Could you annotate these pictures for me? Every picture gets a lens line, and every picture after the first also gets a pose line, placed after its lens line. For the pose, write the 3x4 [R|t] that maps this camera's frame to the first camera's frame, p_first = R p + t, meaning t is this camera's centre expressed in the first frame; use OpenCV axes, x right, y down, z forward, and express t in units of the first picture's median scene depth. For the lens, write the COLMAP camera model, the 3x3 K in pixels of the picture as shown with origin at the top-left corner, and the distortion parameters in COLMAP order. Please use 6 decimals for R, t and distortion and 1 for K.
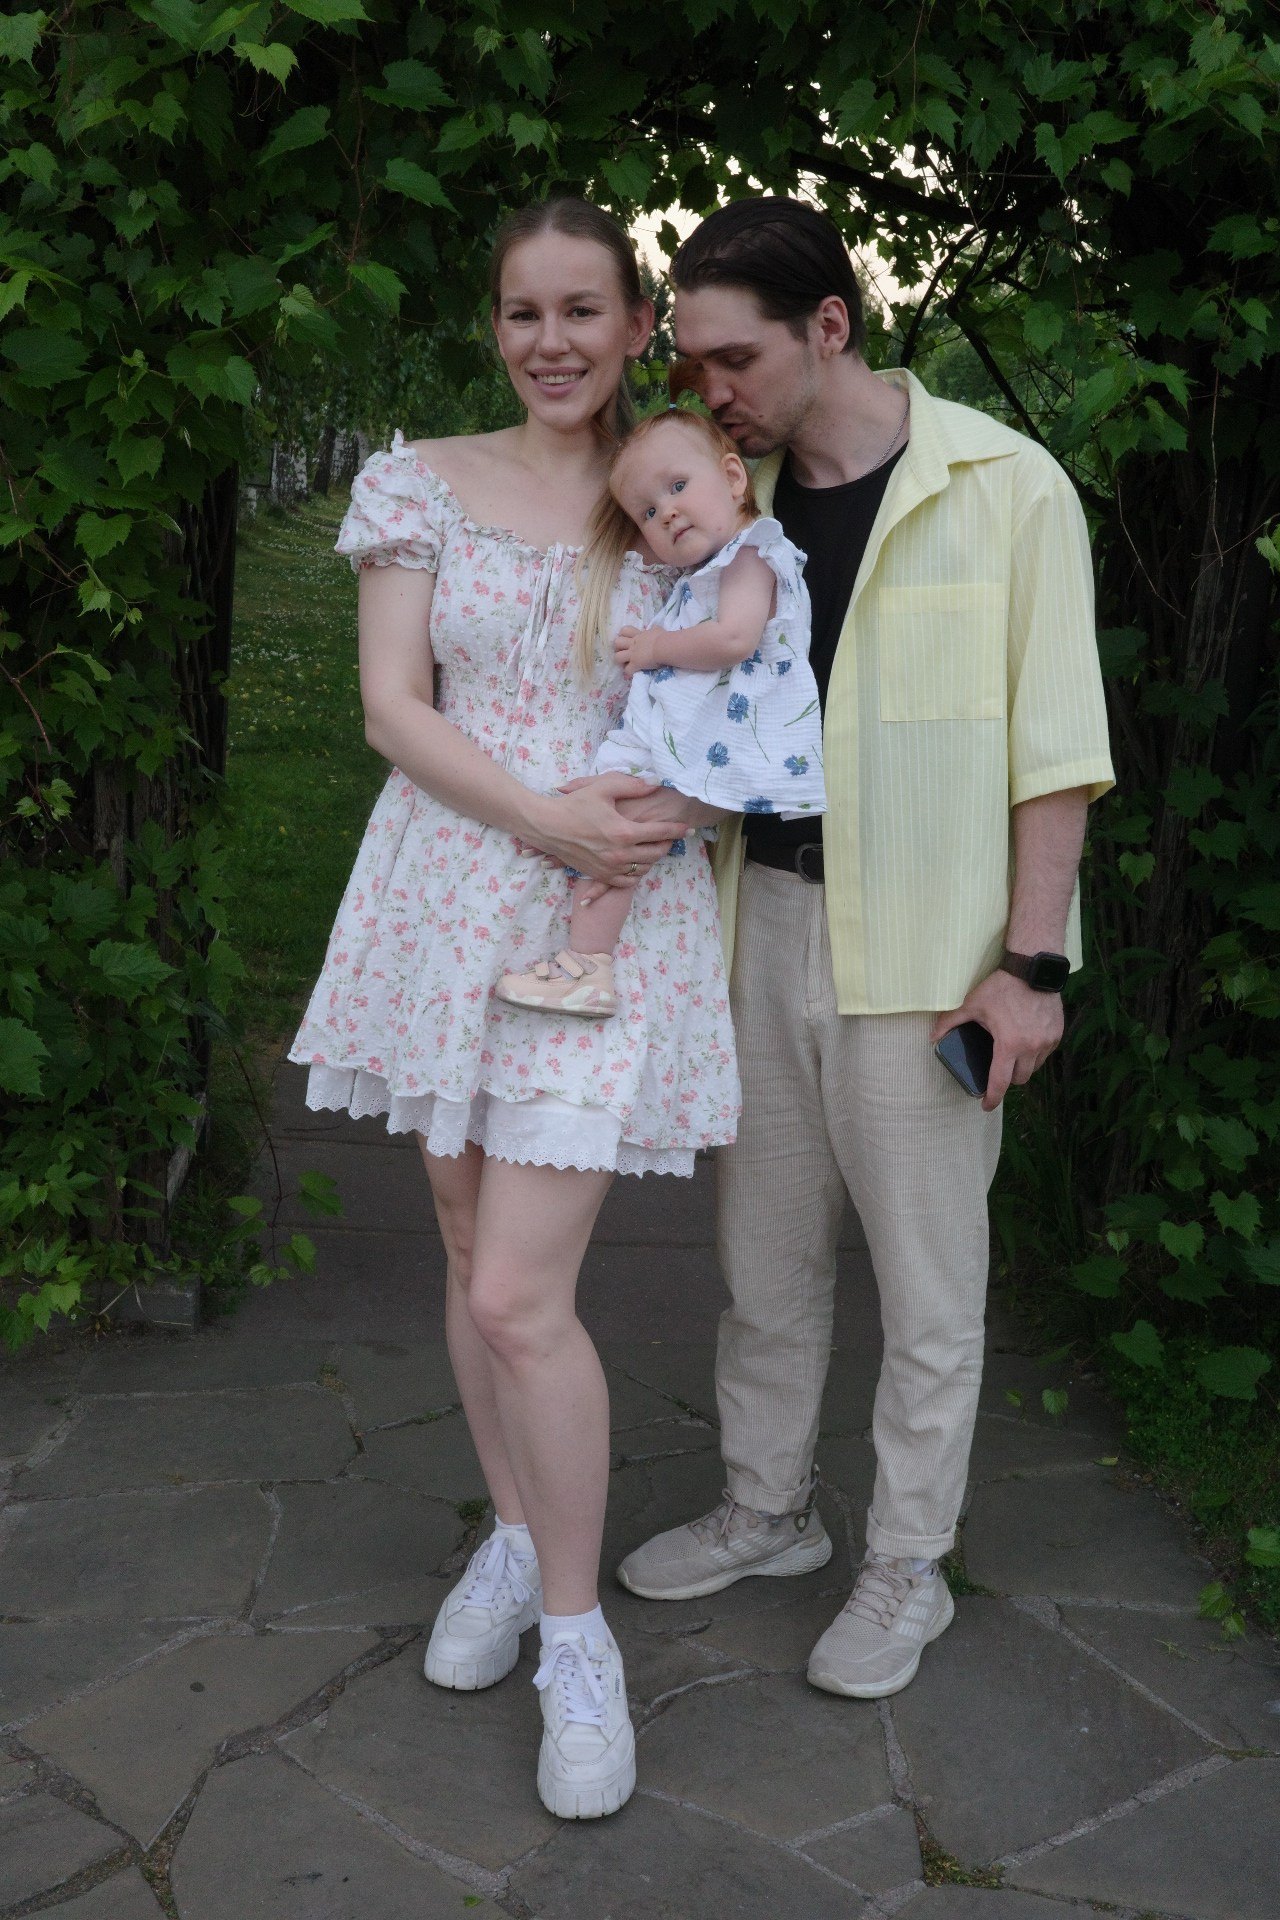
lens RADIAL K [[2113.3, 0, 666.0], [0, 2113.3, 936.6], [0, 0, 1]] dist [0.036112, 0.025355]
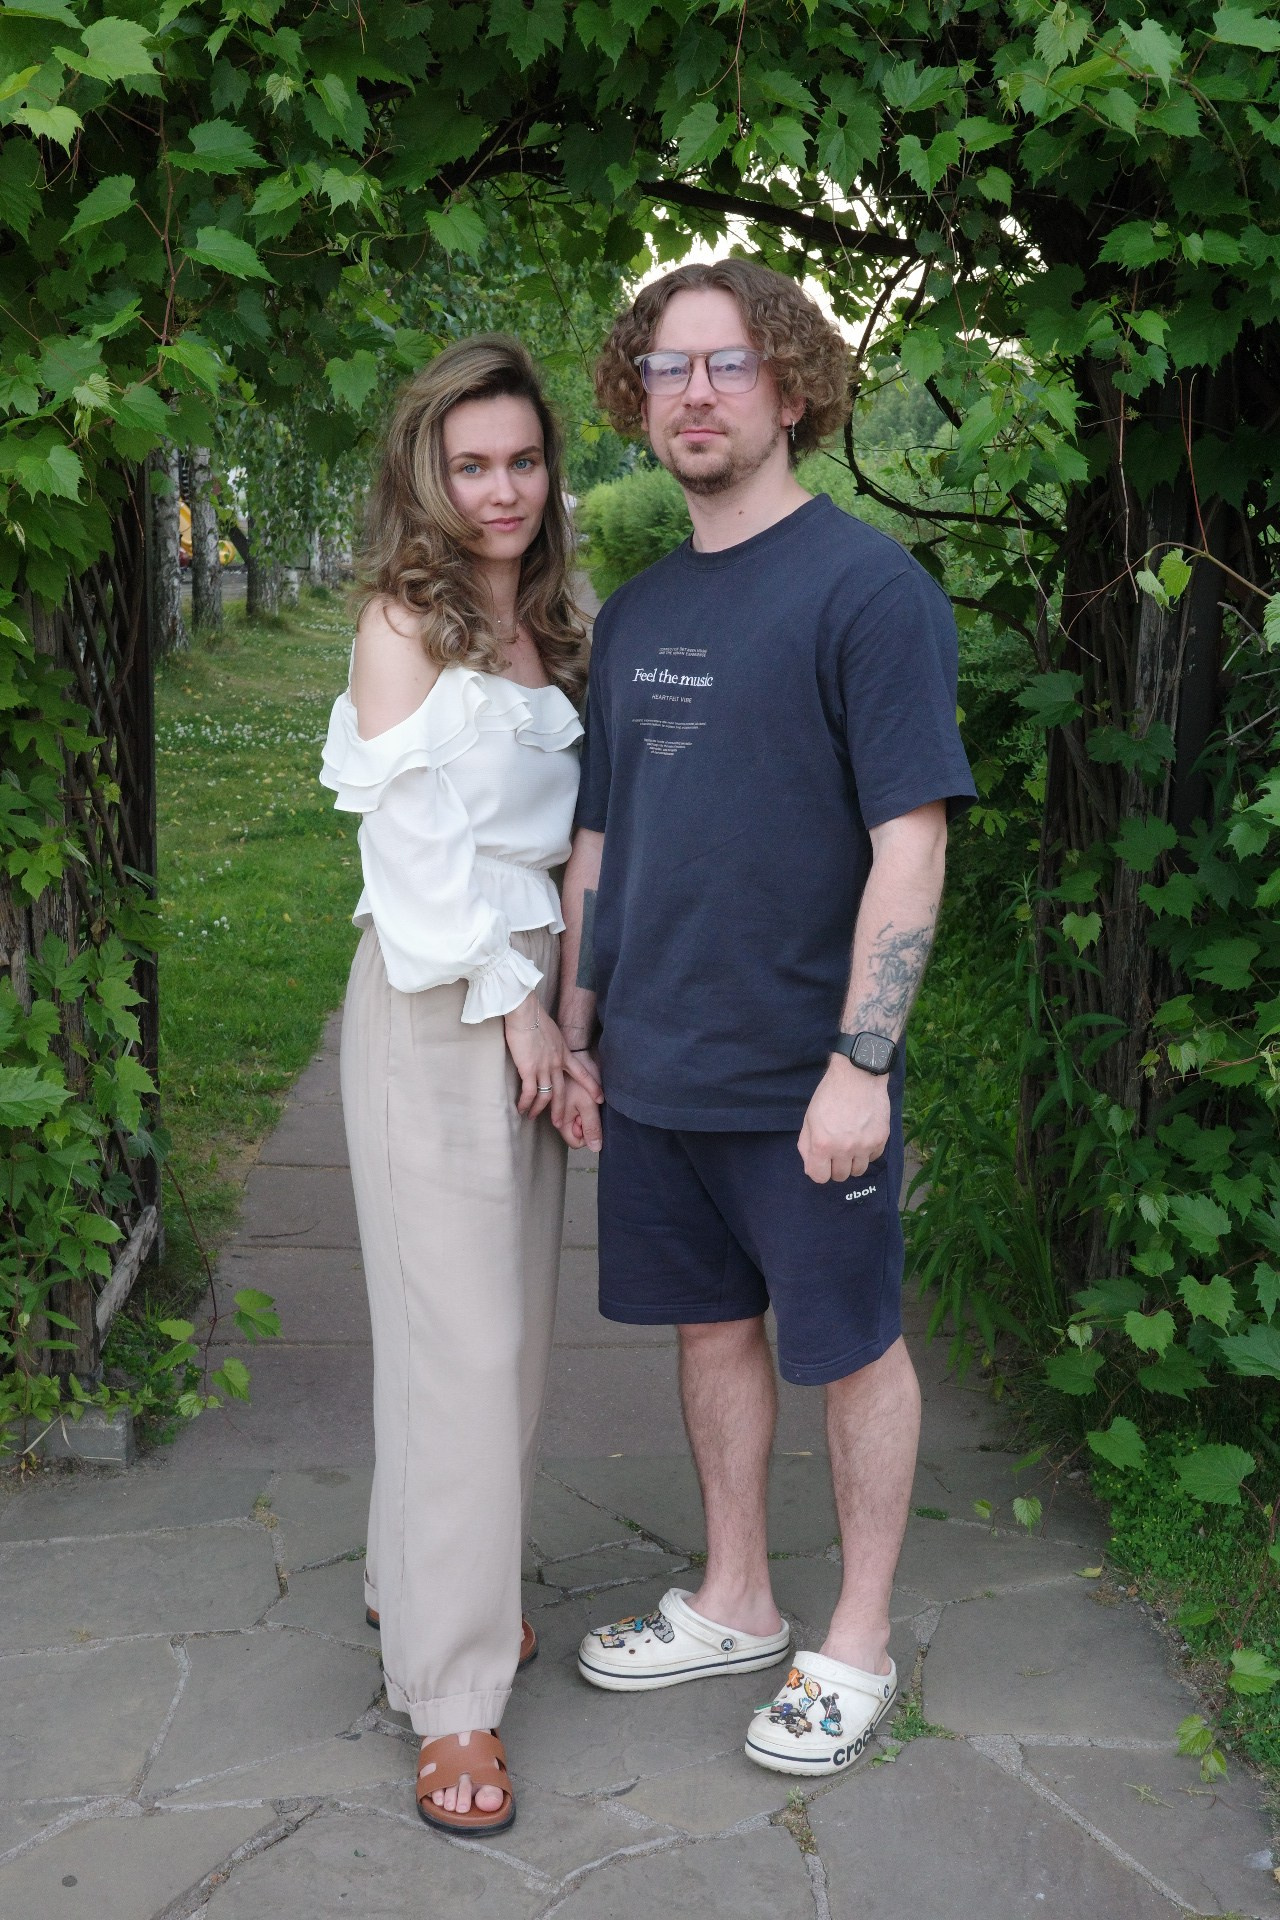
lens RADIAL K [[2106.1, 0, 640.0], [0, 2106.1, 960.0], [0, 0, 1]] dist [0.036355, 0.025107]
pose [[0.997322, -0.053012, -0.050383, 0.081099], [0.052249, 0.998500, -0.016333, -0.015534], [0.051173, 0.013657, 0.998596, 0.073593]]
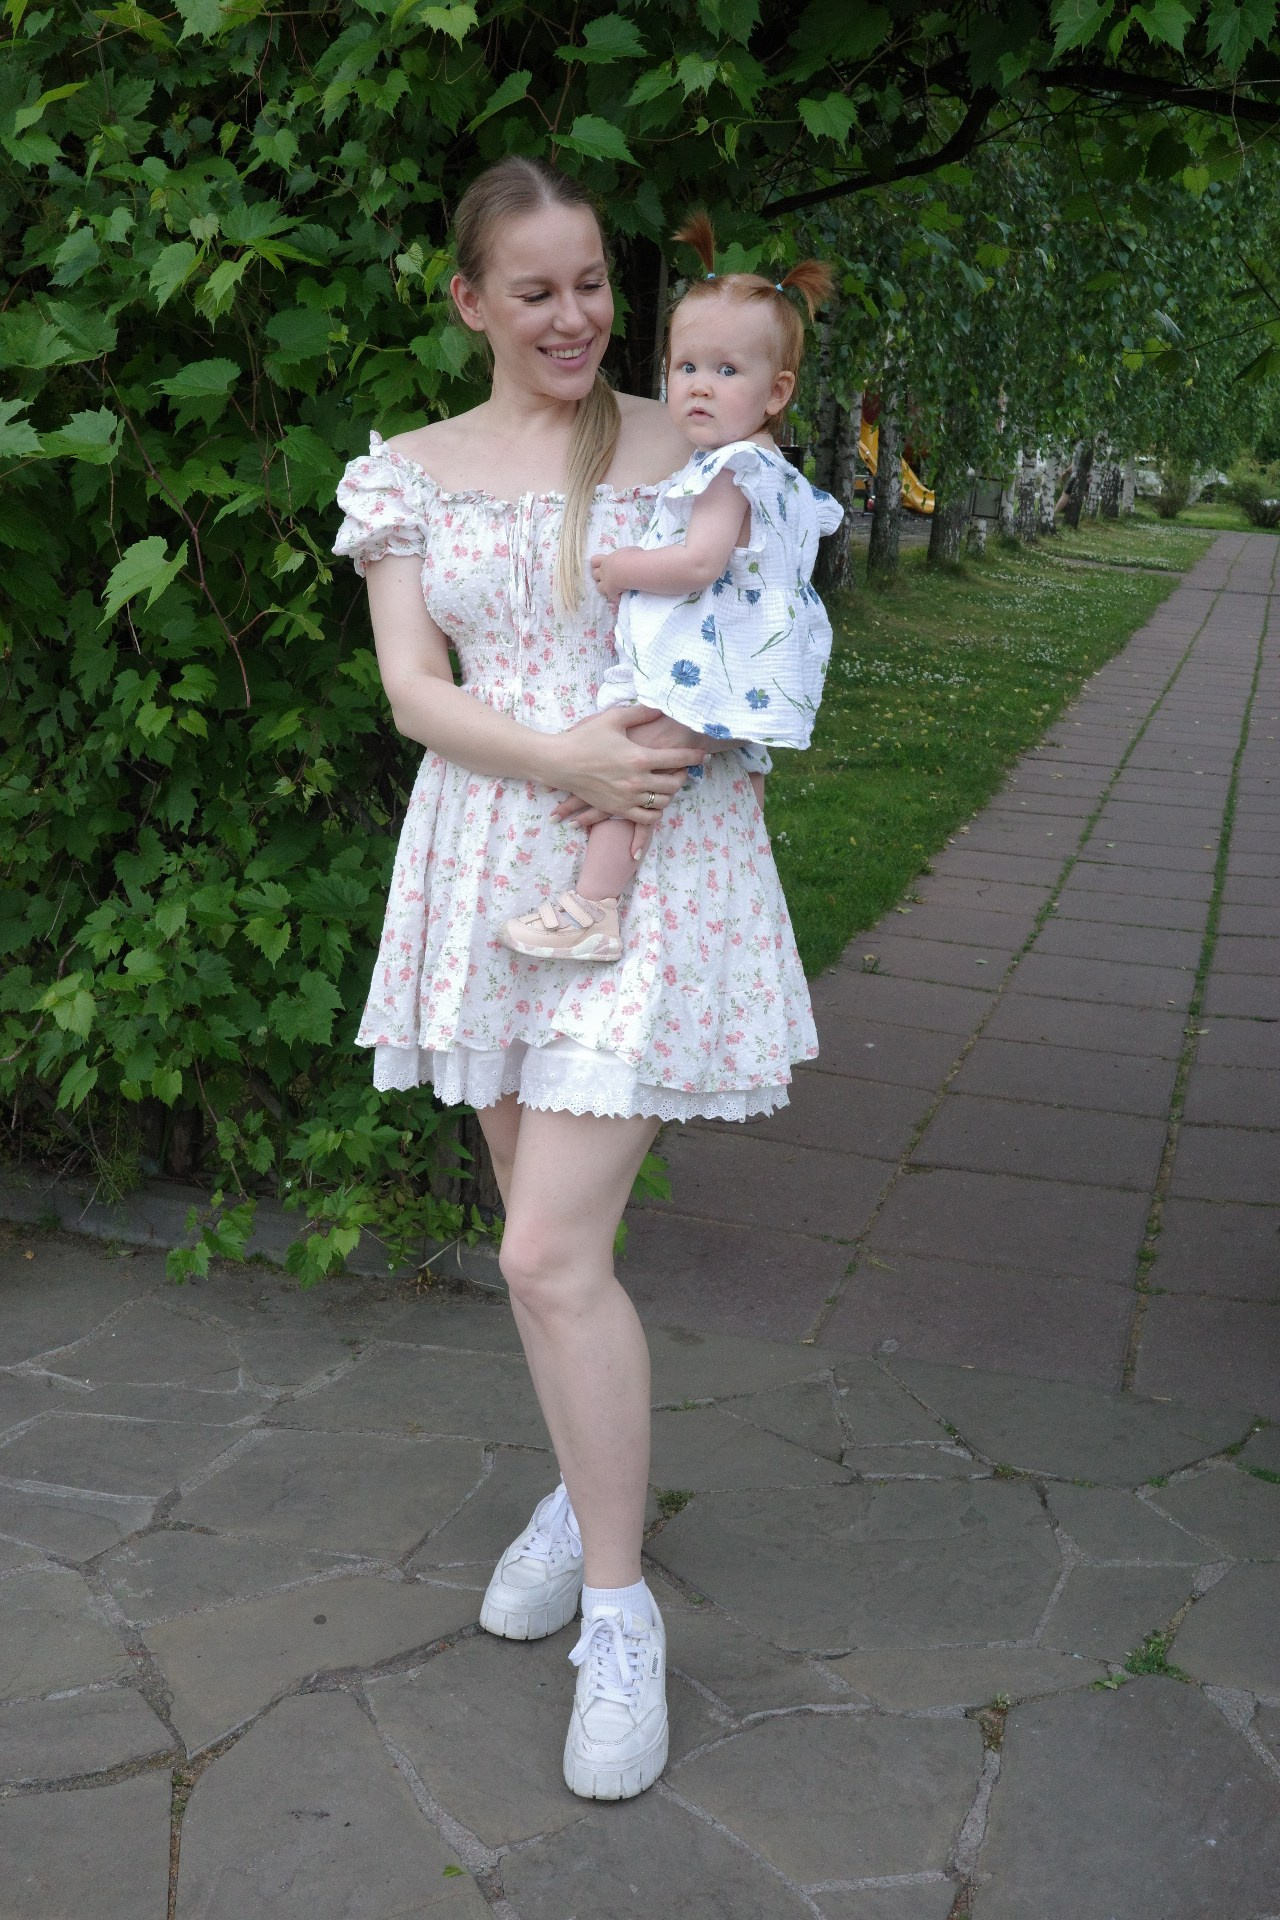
lens RADIAL K [[2113.3, 0, 666.0], [0, 2113.3, 936.6], [0, 0, 1]] dist [0.036112, 0.025355]
pose [[0.934337, 0.053468, -0.352356, 0.239033], [-0.059777, 0.998187, -0.007040, 0.019240], [0.351341, 0.027640, 0.935840, 0.080985]]
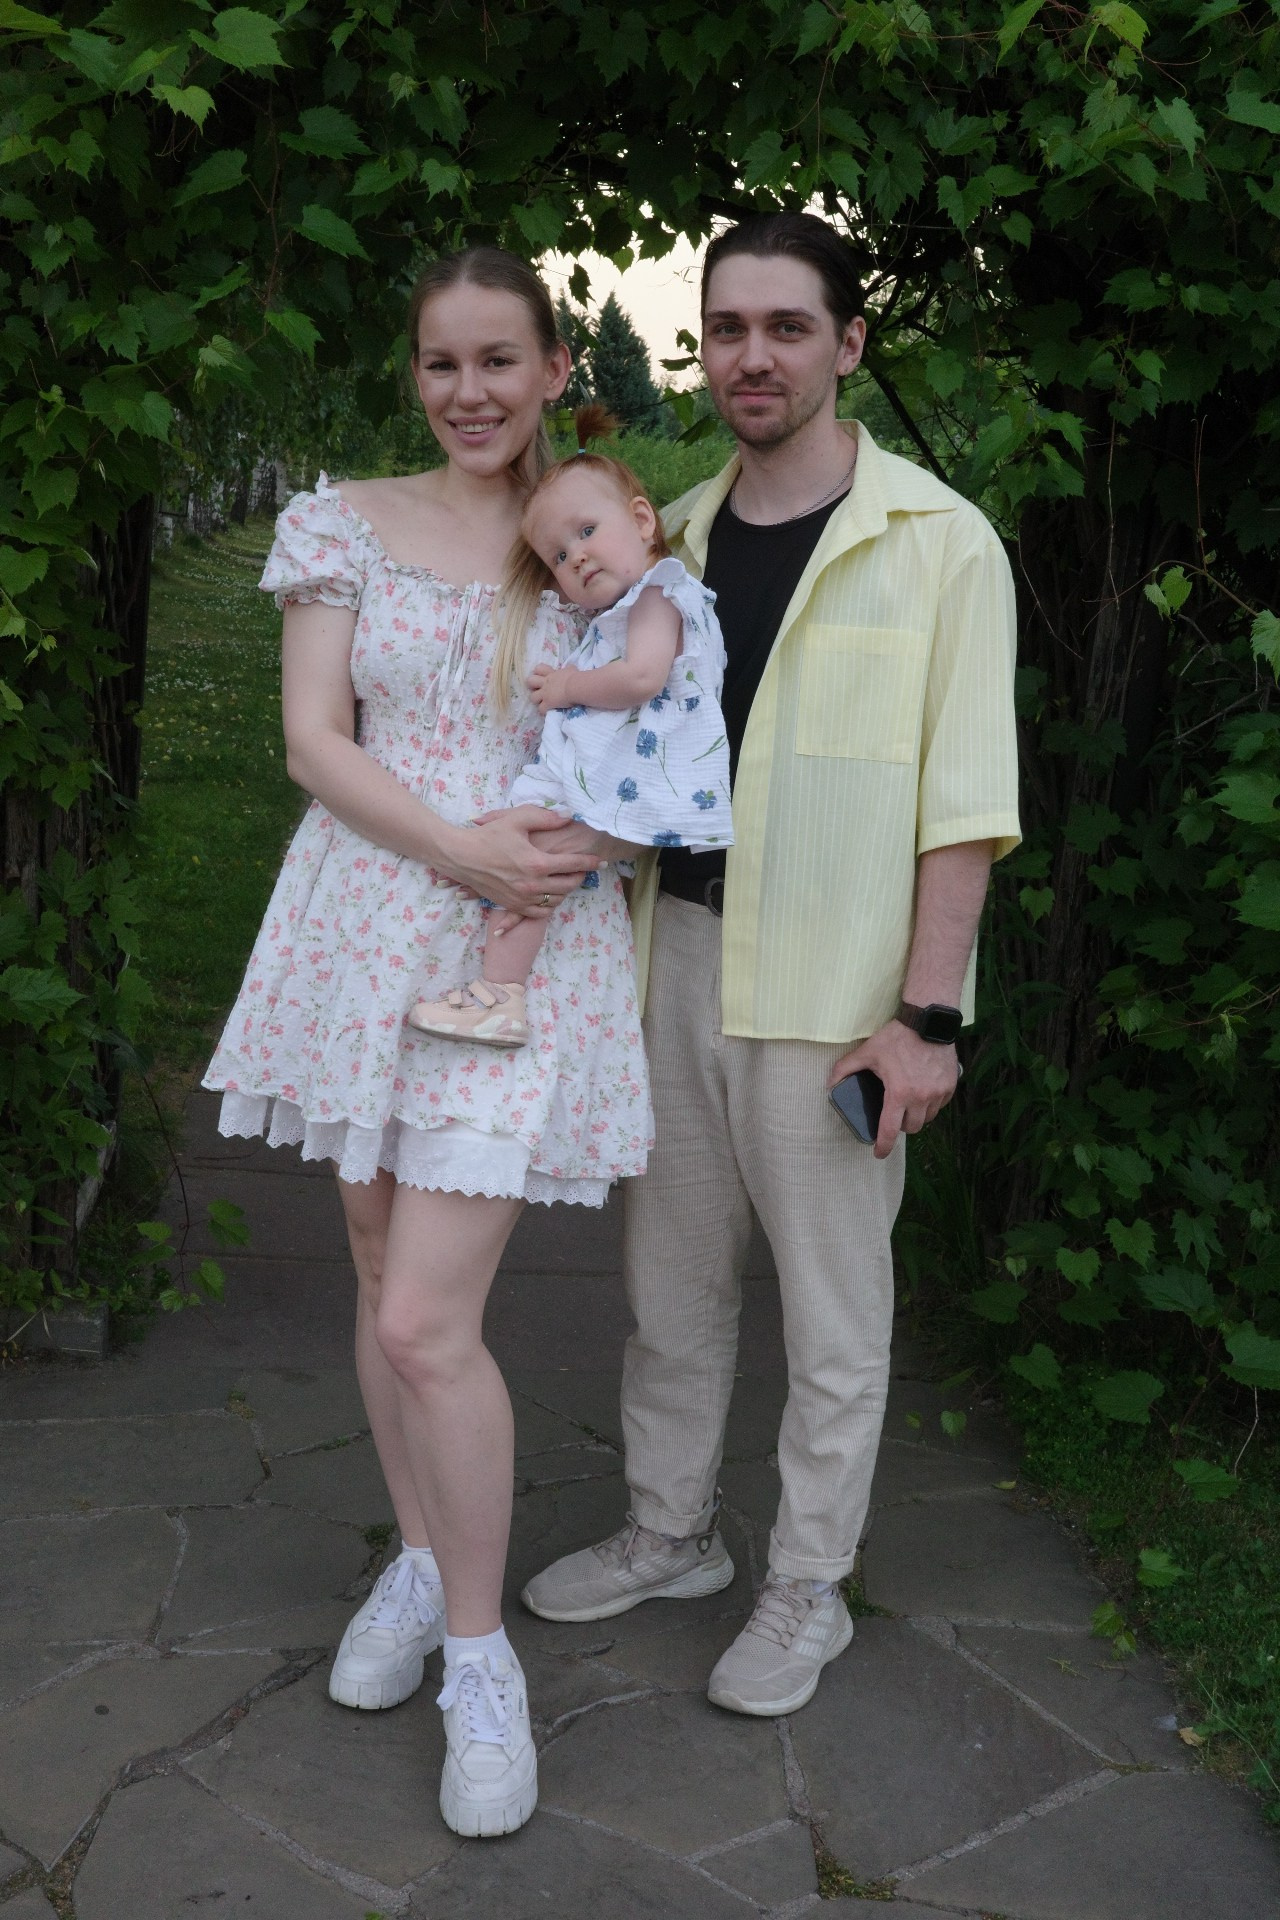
lens RADIAL K [[2114.0, 0, 649.2], [0, 2114.0, 949.1], [0, 0, 1]] dist [0.041441, 0.017560]
pose [[0.999487, 0.005873, 0.031469, 0.003930], [-0.005561, 0.999935, -0.009988, 0.001372], [-0.031526, 0.009808, 0.999455, -0.016627]]
